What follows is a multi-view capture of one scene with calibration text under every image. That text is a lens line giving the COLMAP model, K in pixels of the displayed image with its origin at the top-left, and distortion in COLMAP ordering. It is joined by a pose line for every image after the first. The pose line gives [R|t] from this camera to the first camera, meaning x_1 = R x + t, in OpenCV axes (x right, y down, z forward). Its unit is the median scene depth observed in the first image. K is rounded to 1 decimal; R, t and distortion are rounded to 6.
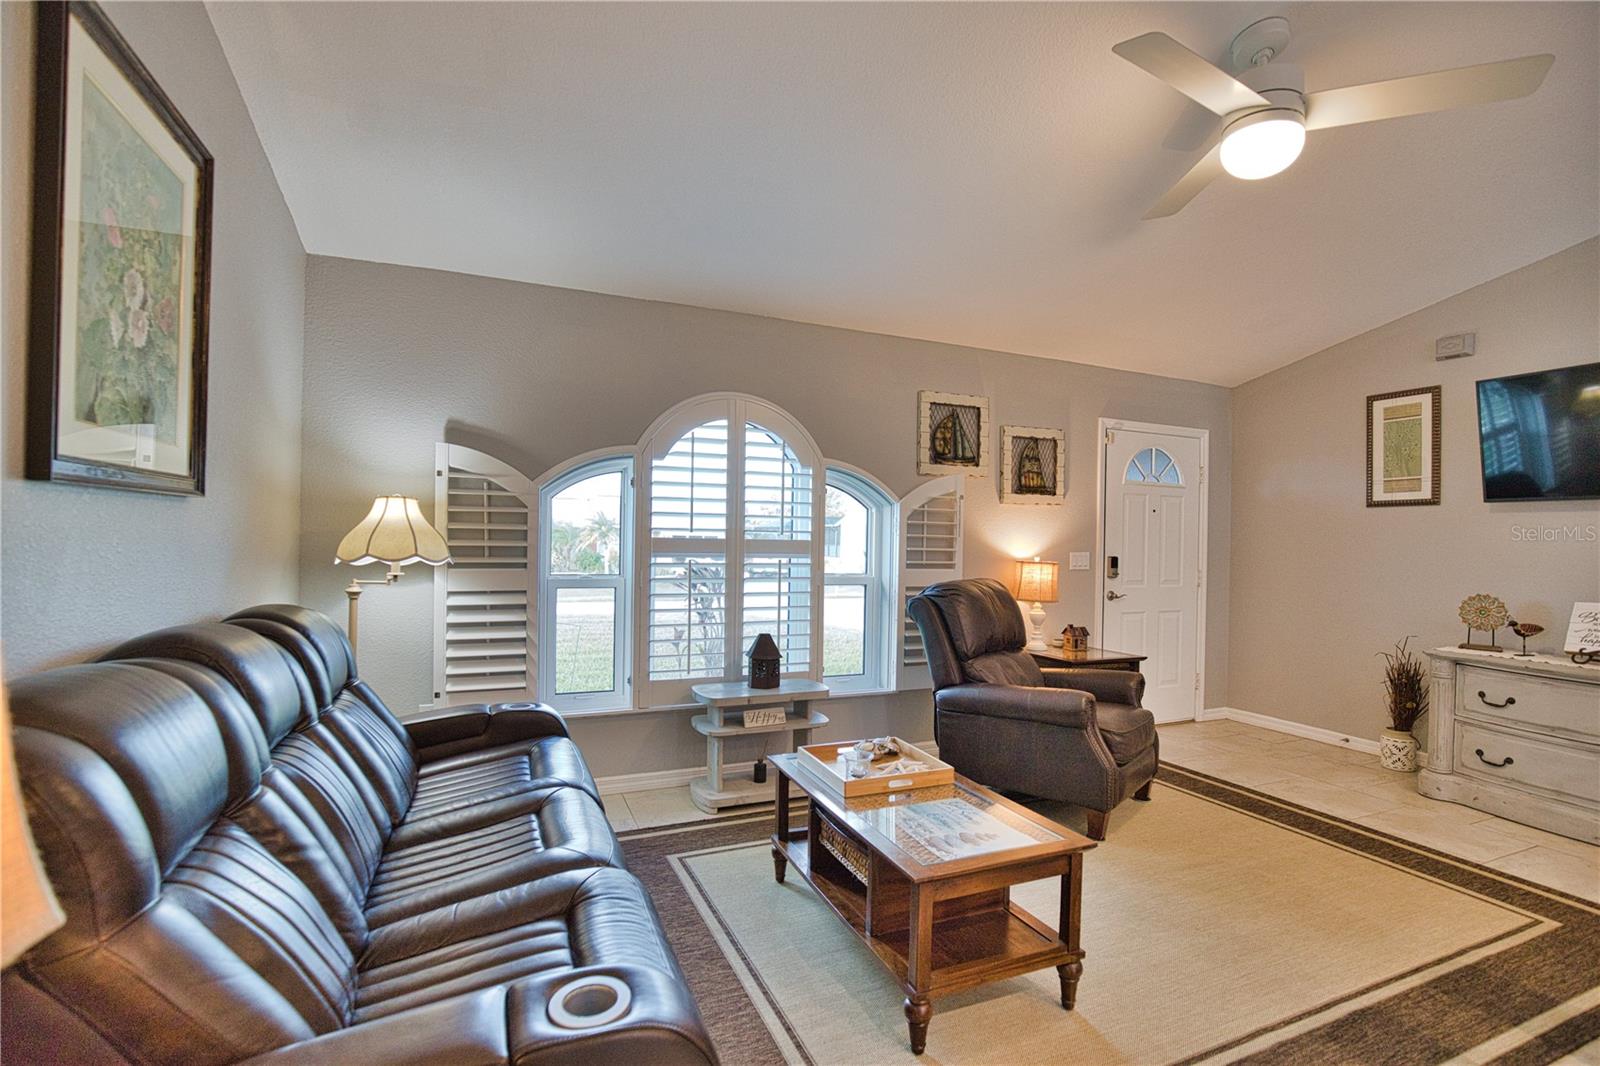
lens RADIAL K [[736.4, 0, 800.0], [0, 736.4, 533.0], [0, 0, 1]] dist [-0.031756, 0.000807]
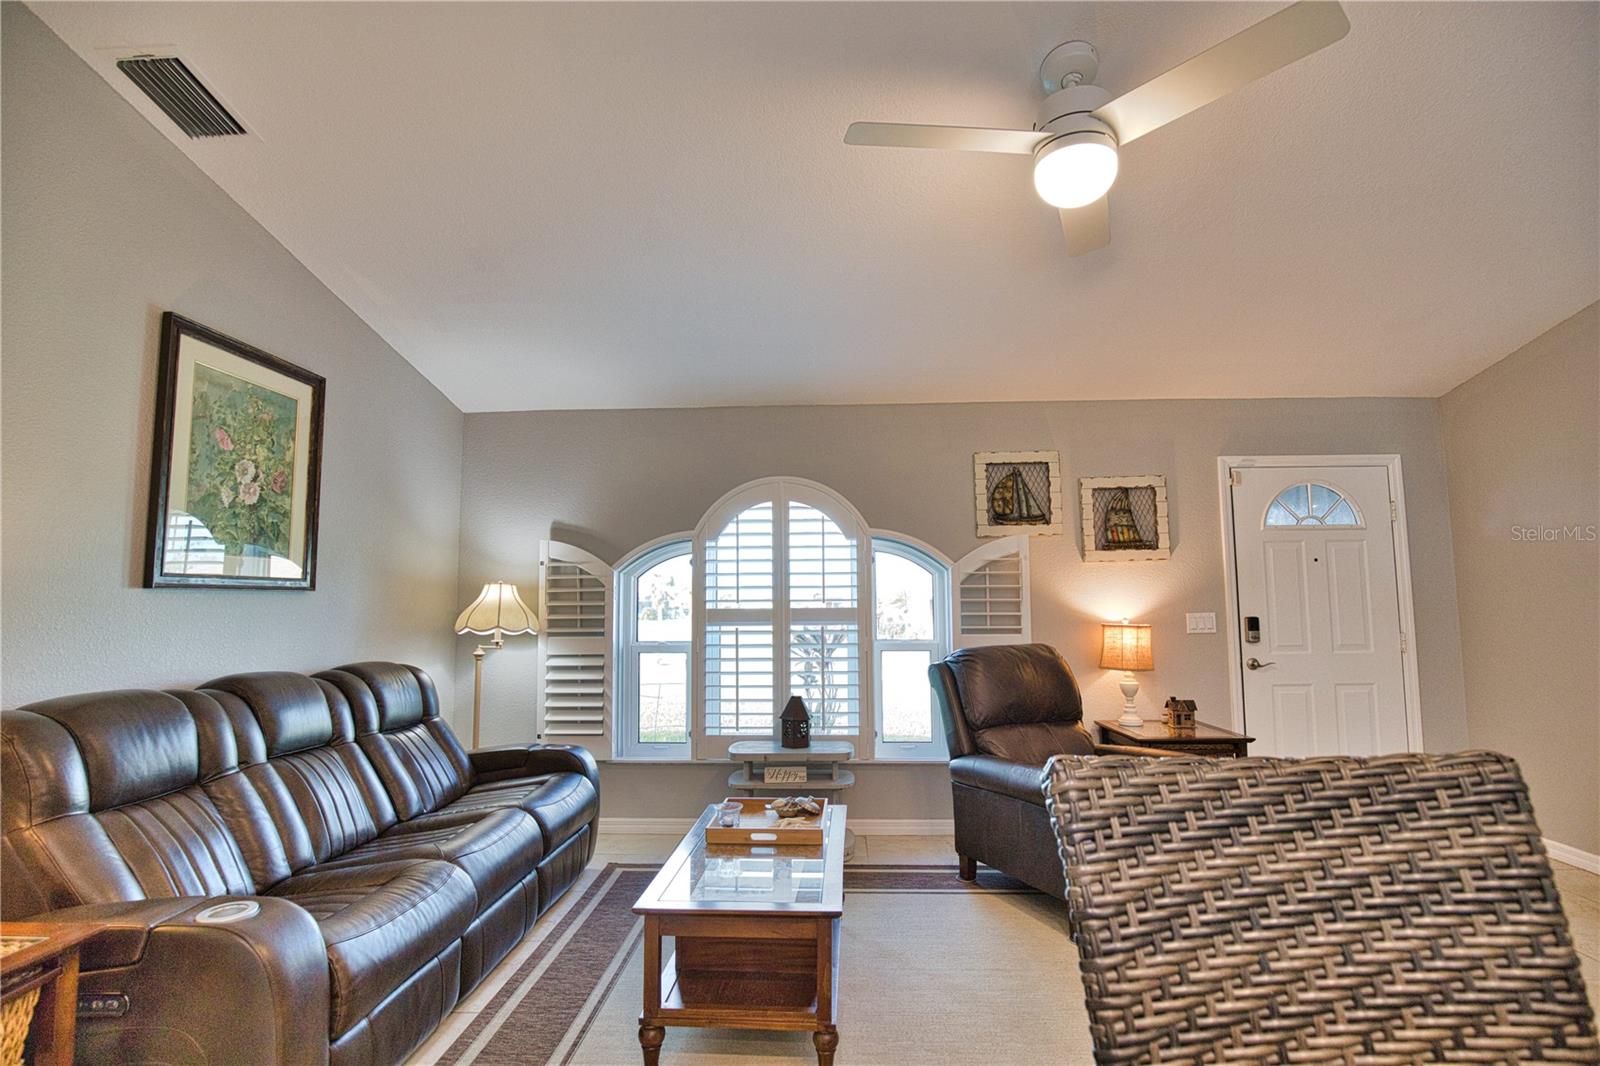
lens RADIAL K [[736.4, 0, 800.0], [0, 736.4, 533.0], [0, 0, 1]] dist [-0.031756, 0.000807]
pose [[0.897612, -0.067707, -0.435556, 0.425458], [0.027628, 0.994831, -0.097709, 0.004336], [0.439921, 0.075671, 0.894843, 0.021440]]
